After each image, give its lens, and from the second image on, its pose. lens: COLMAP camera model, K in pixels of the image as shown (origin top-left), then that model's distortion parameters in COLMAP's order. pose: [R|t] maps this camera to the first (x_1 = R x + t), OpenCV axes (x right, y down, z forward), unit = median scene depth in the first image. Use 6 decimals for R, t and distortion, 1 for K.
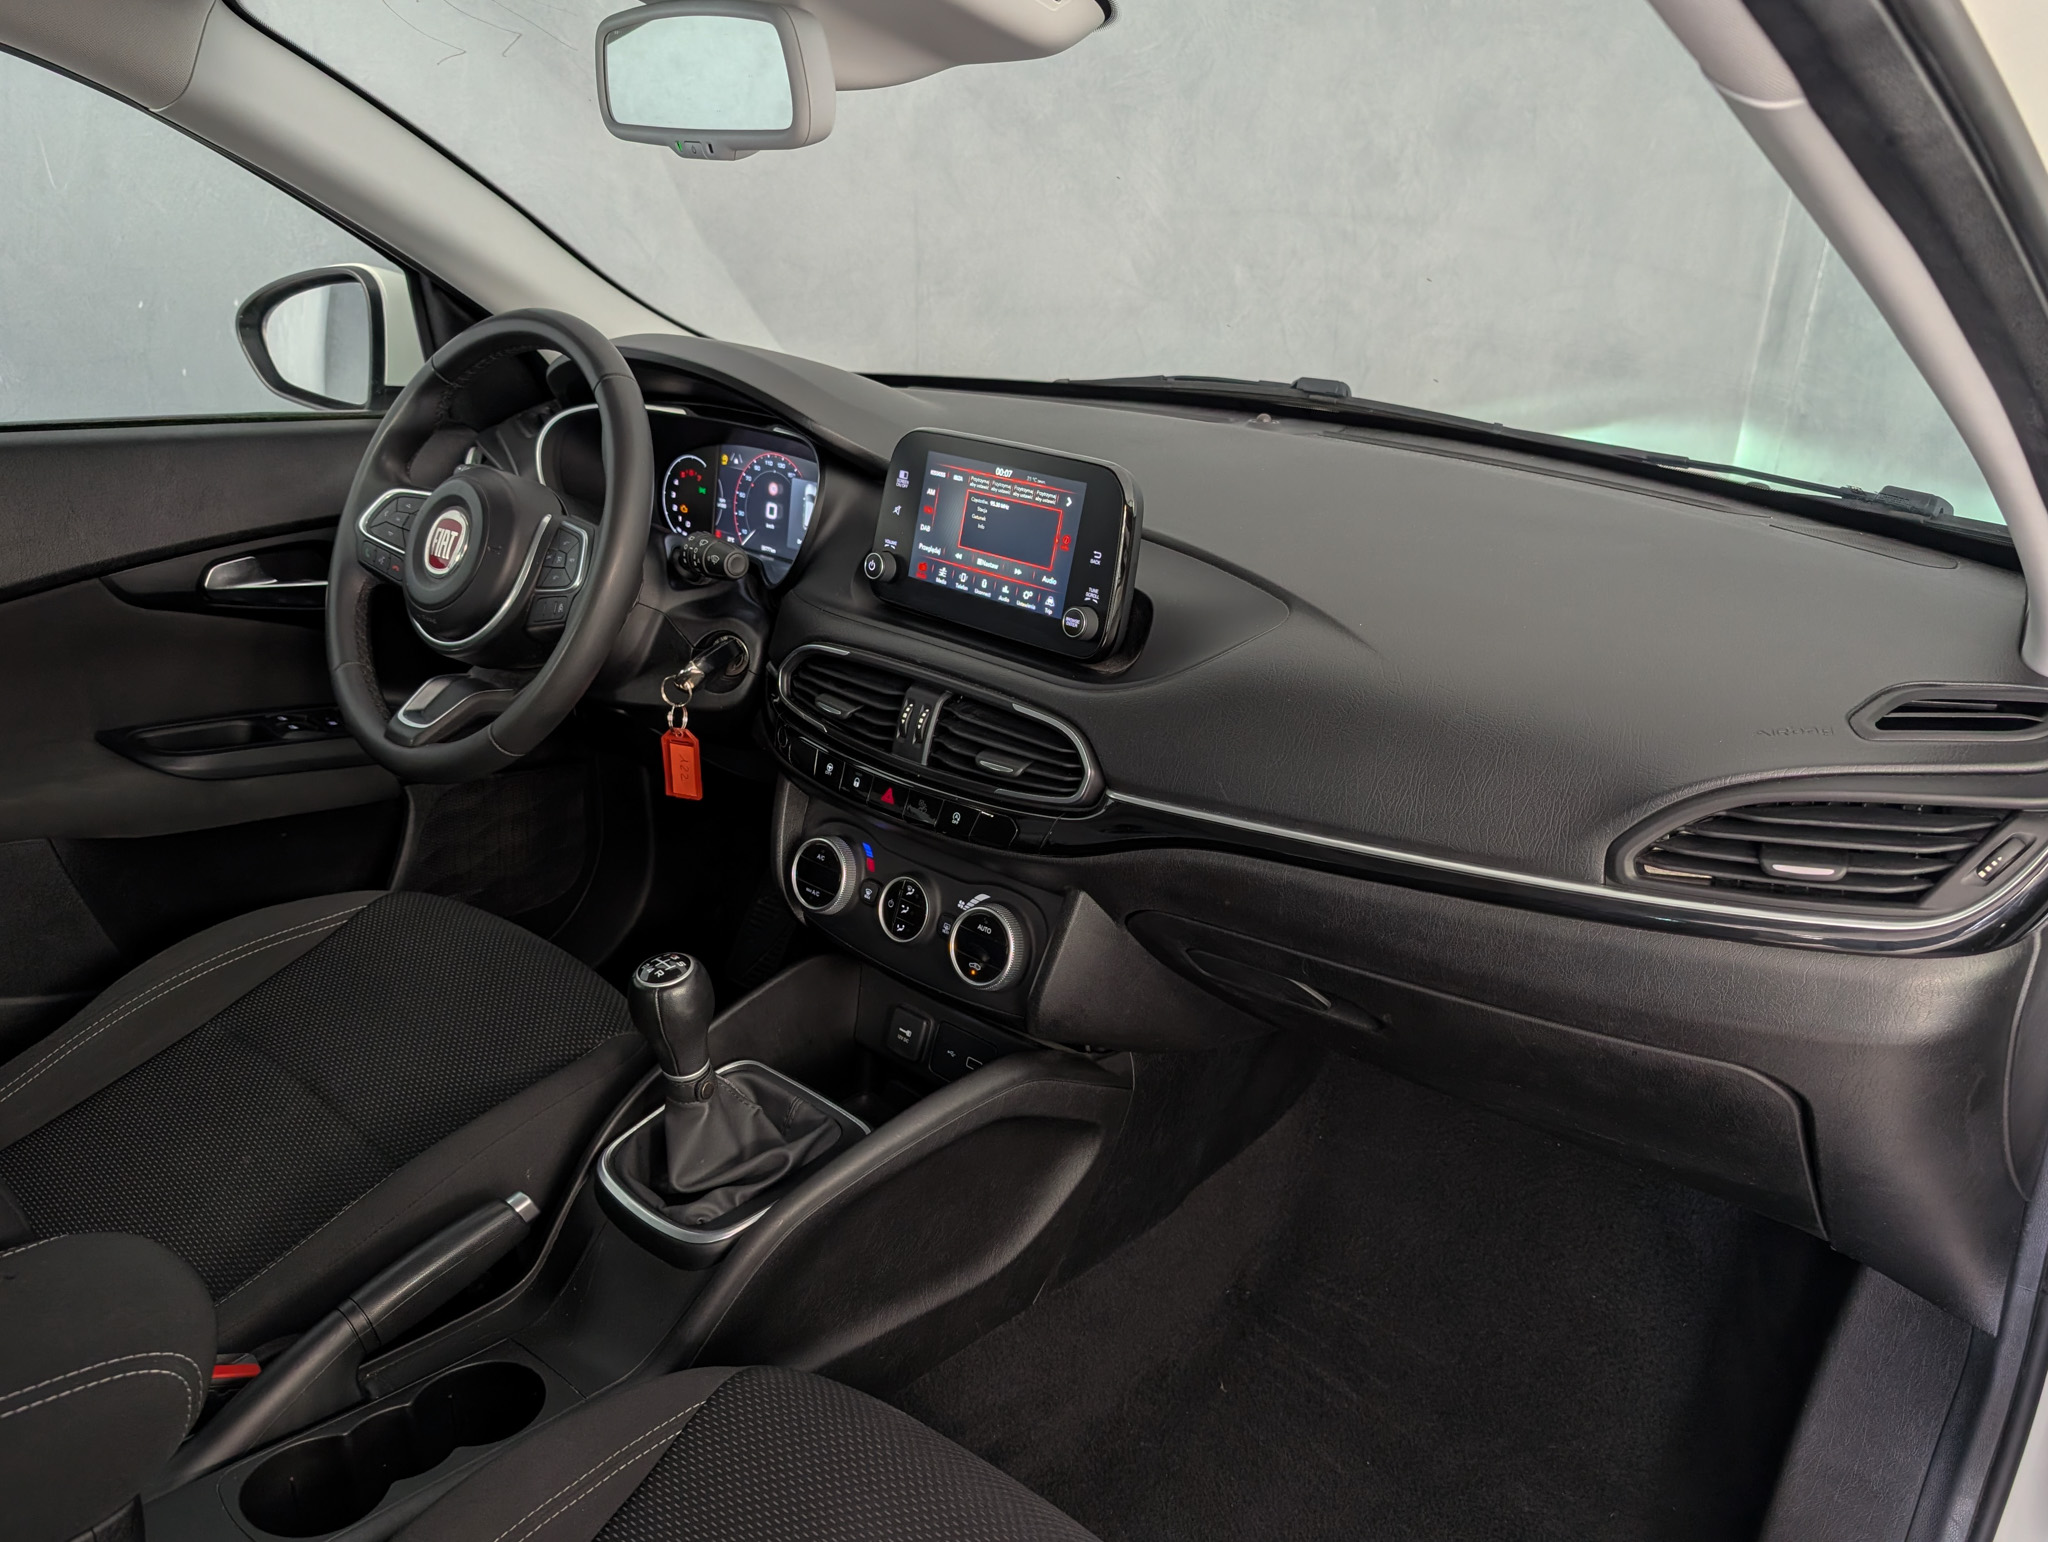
lens RADIAL K [[1433.6, 0, 1031.2], [0, 1433.6, 797.0], [0, 0, 1]] dist [0.008650, -0.002164]
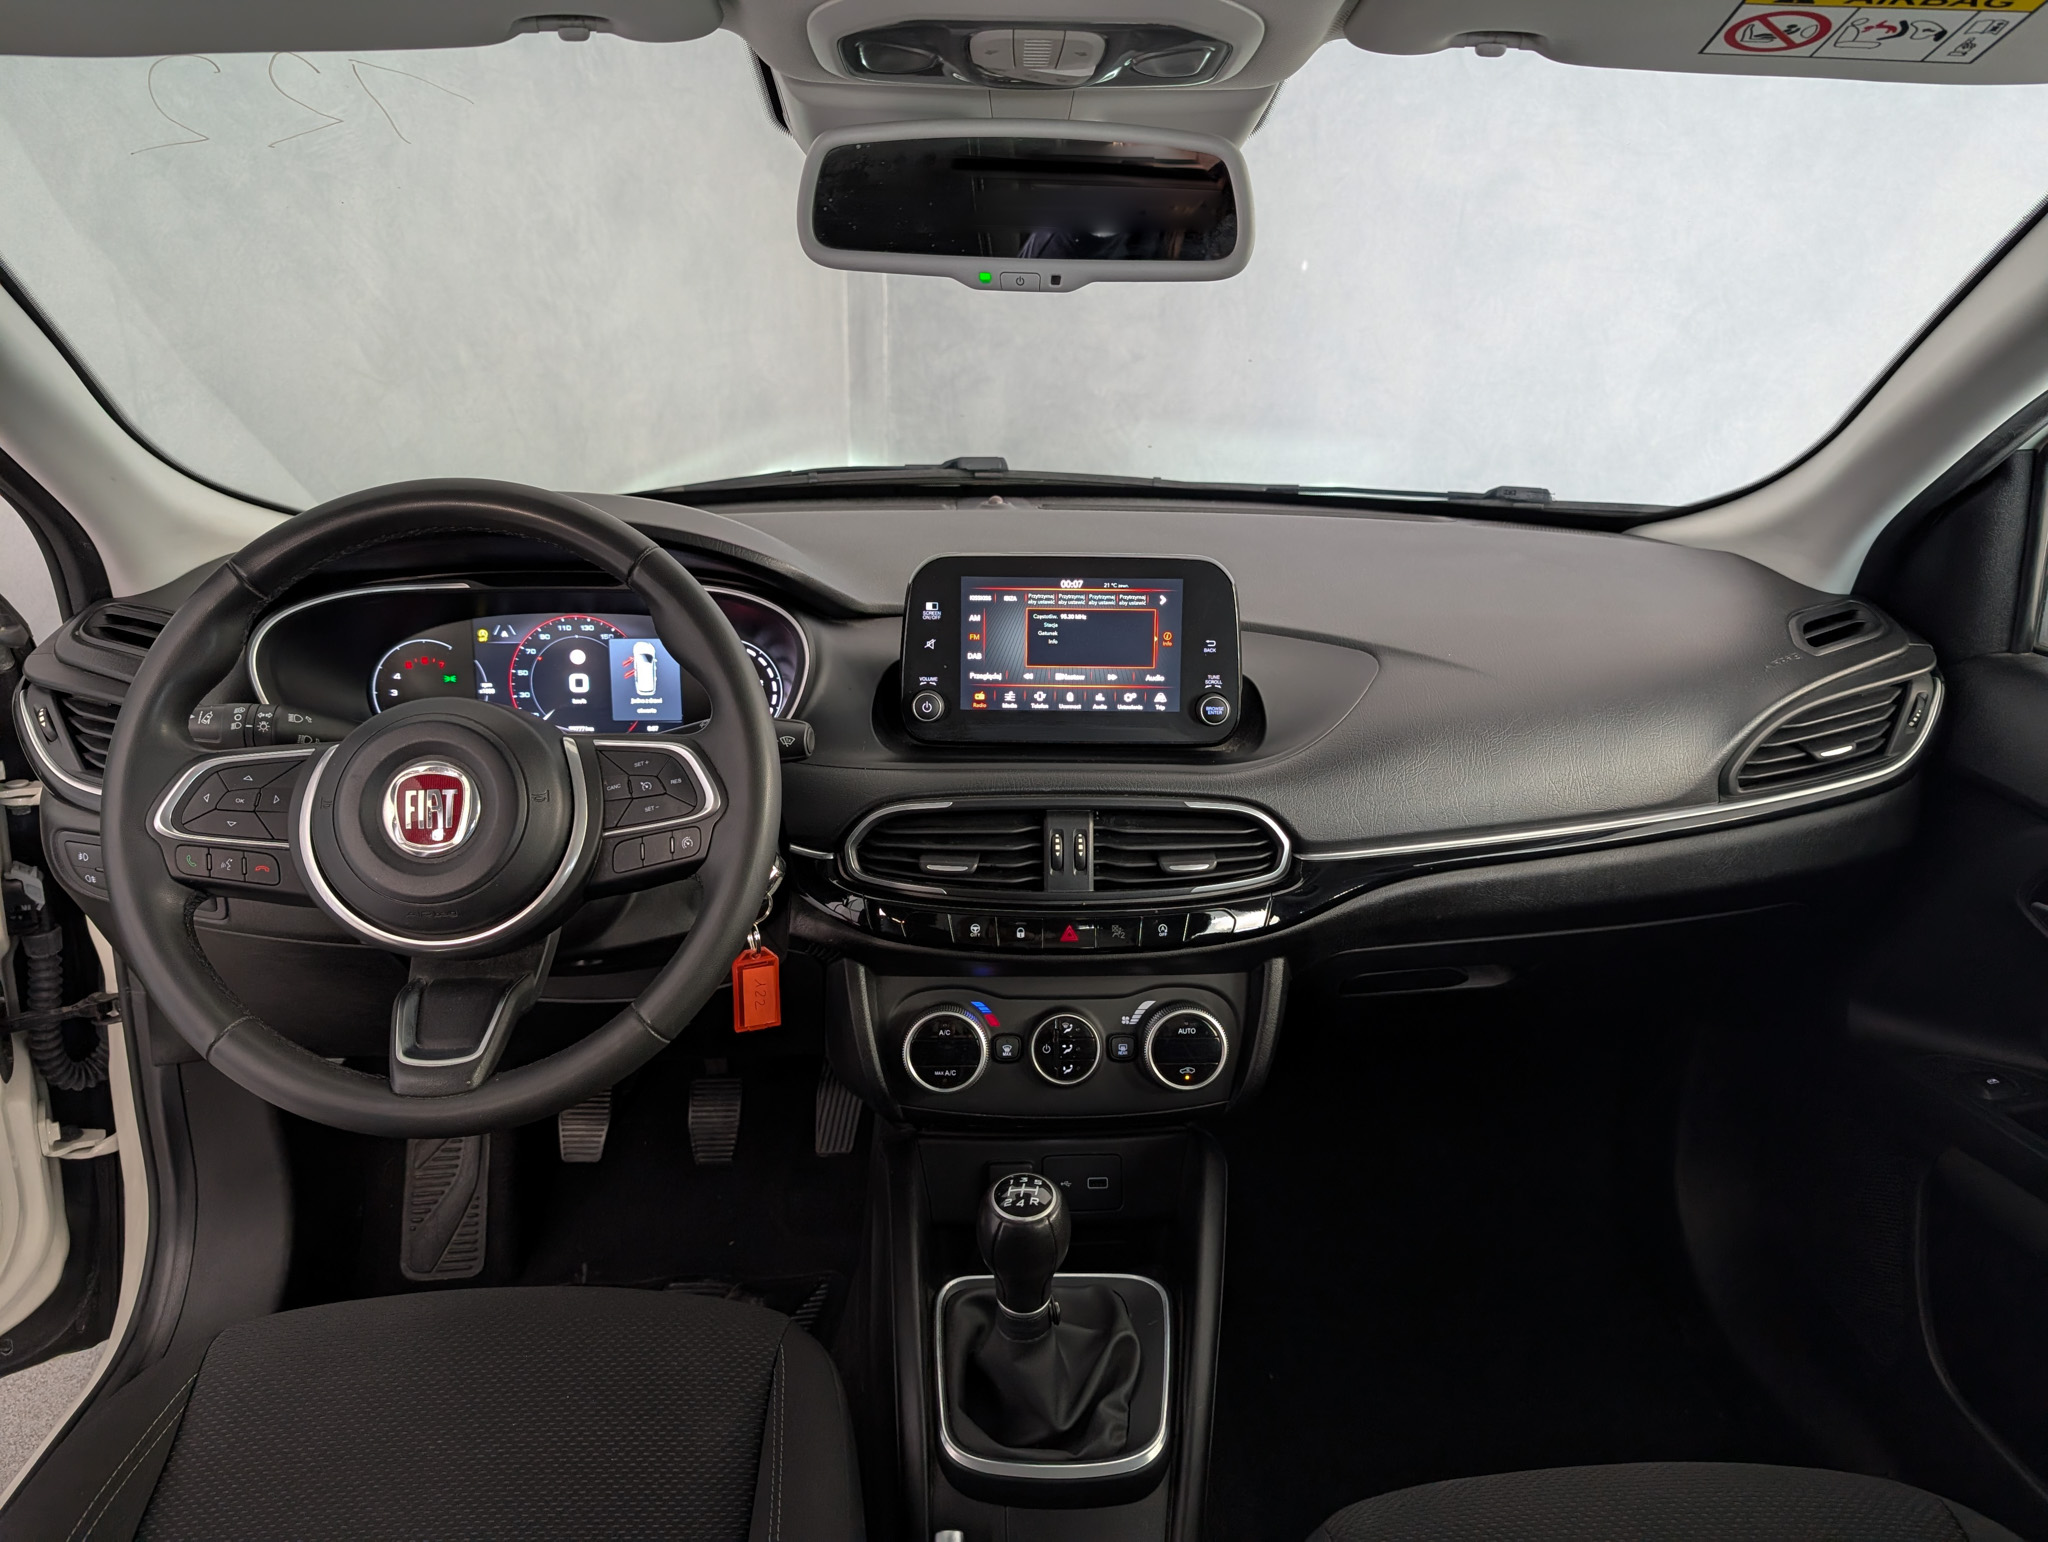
lens RADIAL K [[1460.0, 0, 1021.2], [0, 1460.0, 740.9], [0, 0, 1]] dist [0.036684, -0.005230]
pose [[0.736527, -0.233718, 0.634747, -0.684504], [0.277021, 0.960326, 0.032157, -0.158075], [-0.617080, 0.152154, 0.772050, 0.248357]]
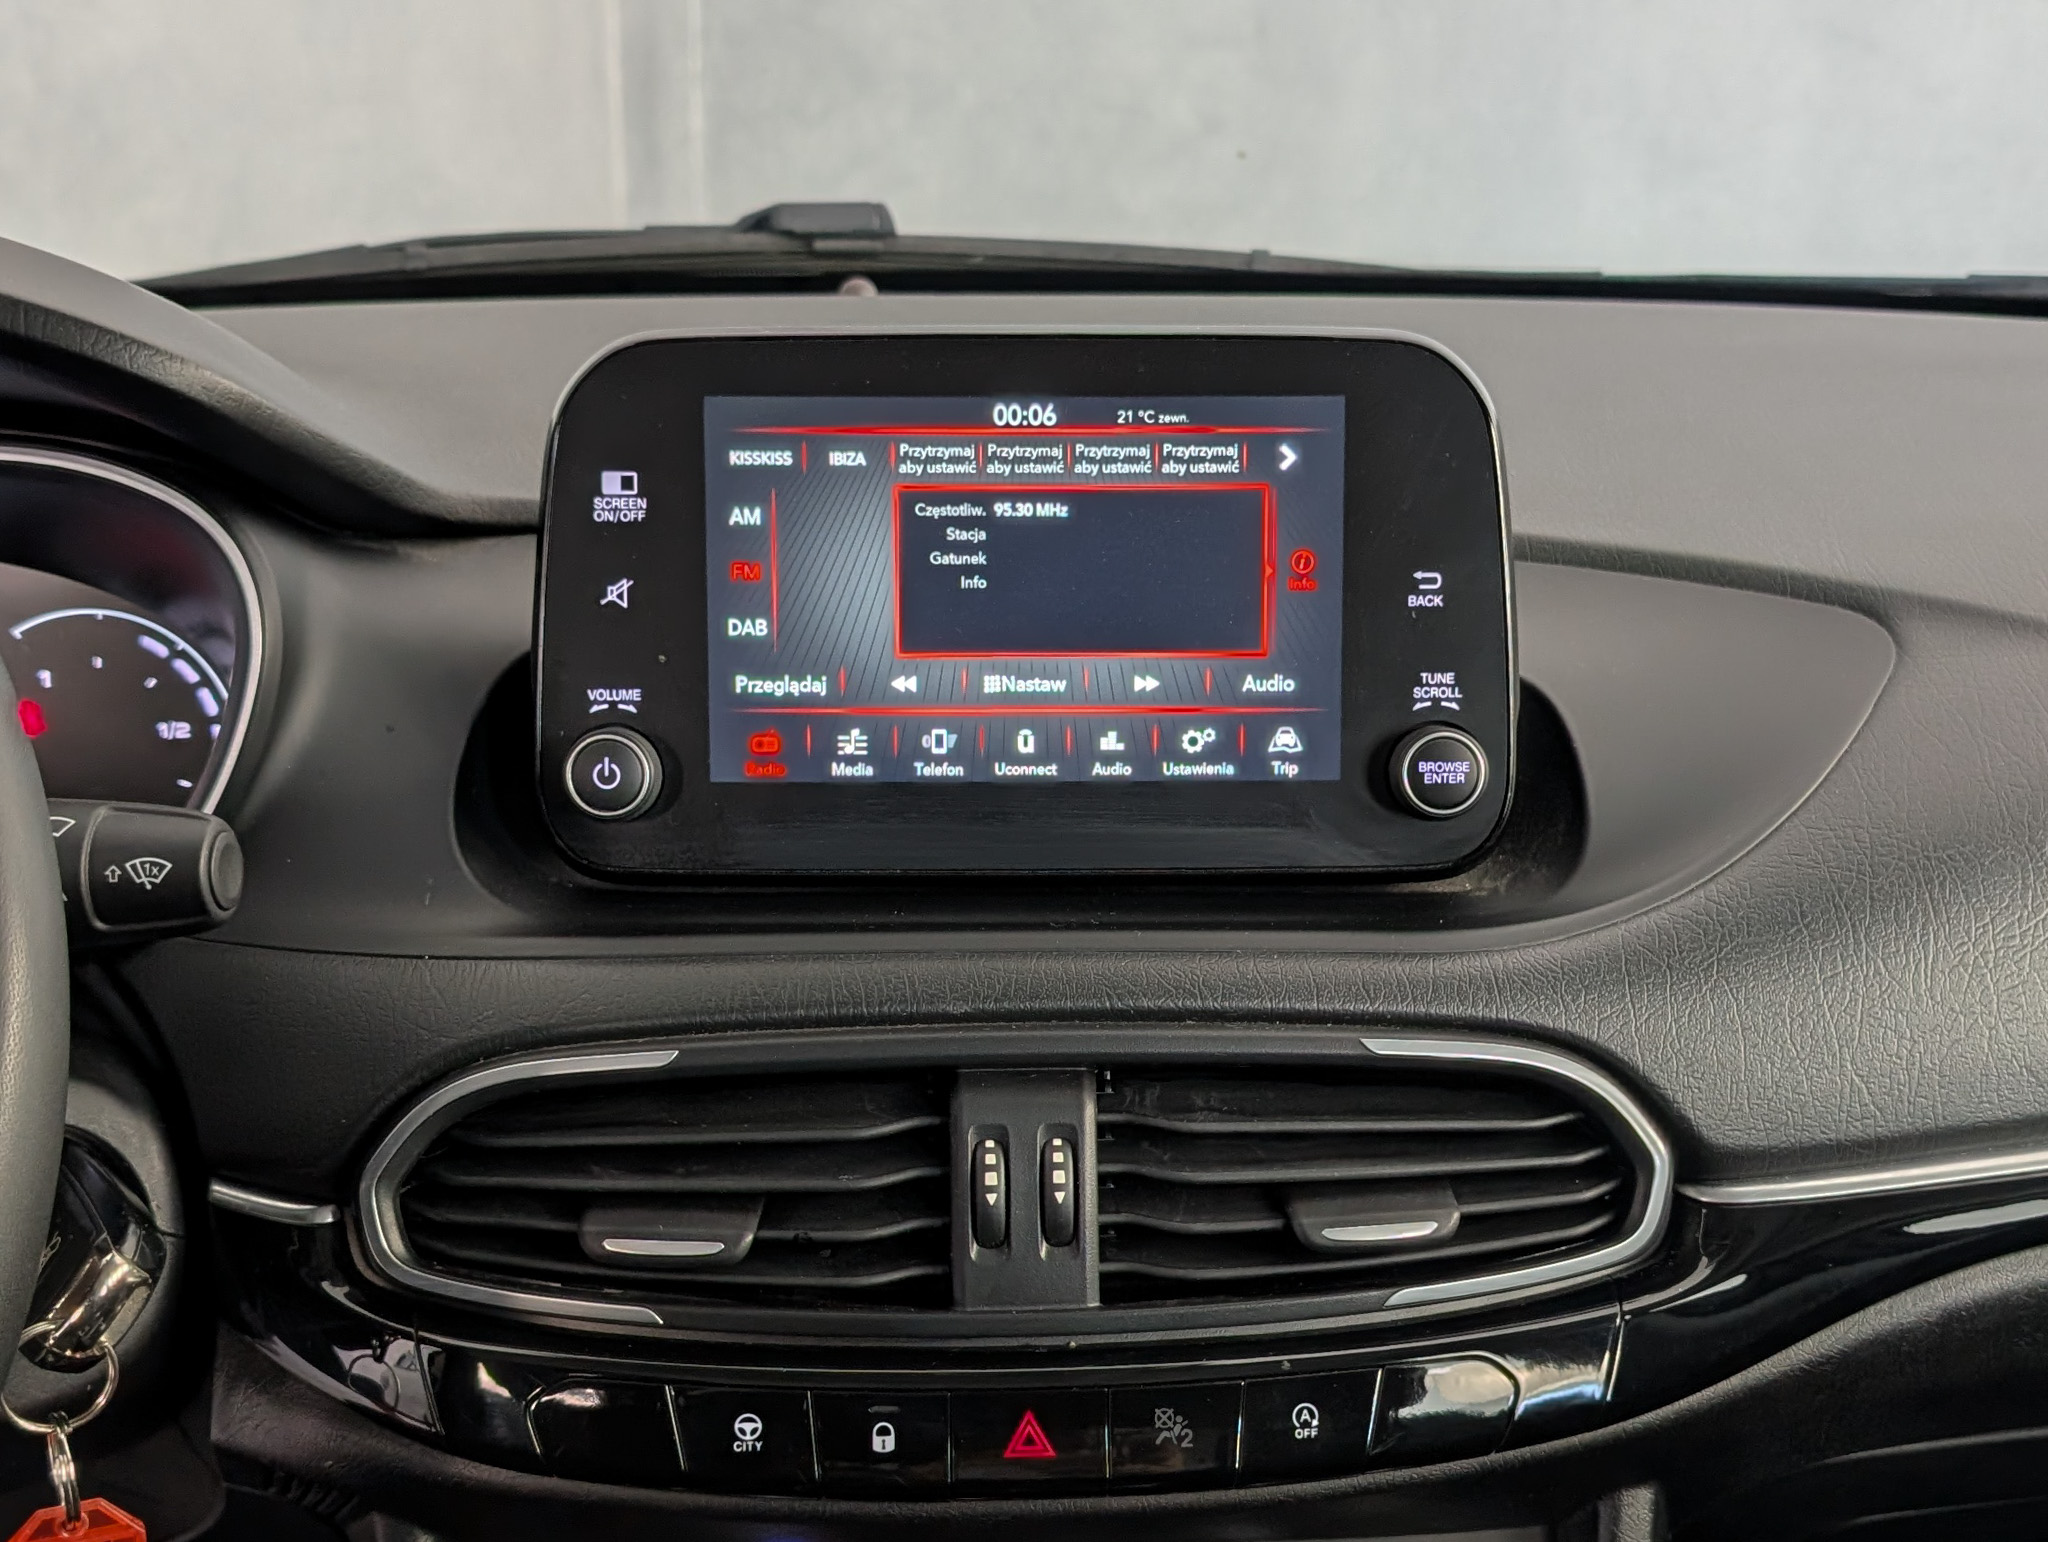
lens RADIAL K [[2737.6, 0, 1030.4], [0, 2737.6, 889.7], [0, 0, 1]] dist [0.177707, -0.590075]
pose [[0.727484, -0.234498, 0.644808, -0.451276], [0.291784, 0.956304, 0.018583, -0.124450], [-0.620990, 0.174626, 0.764119, 0.496518]]
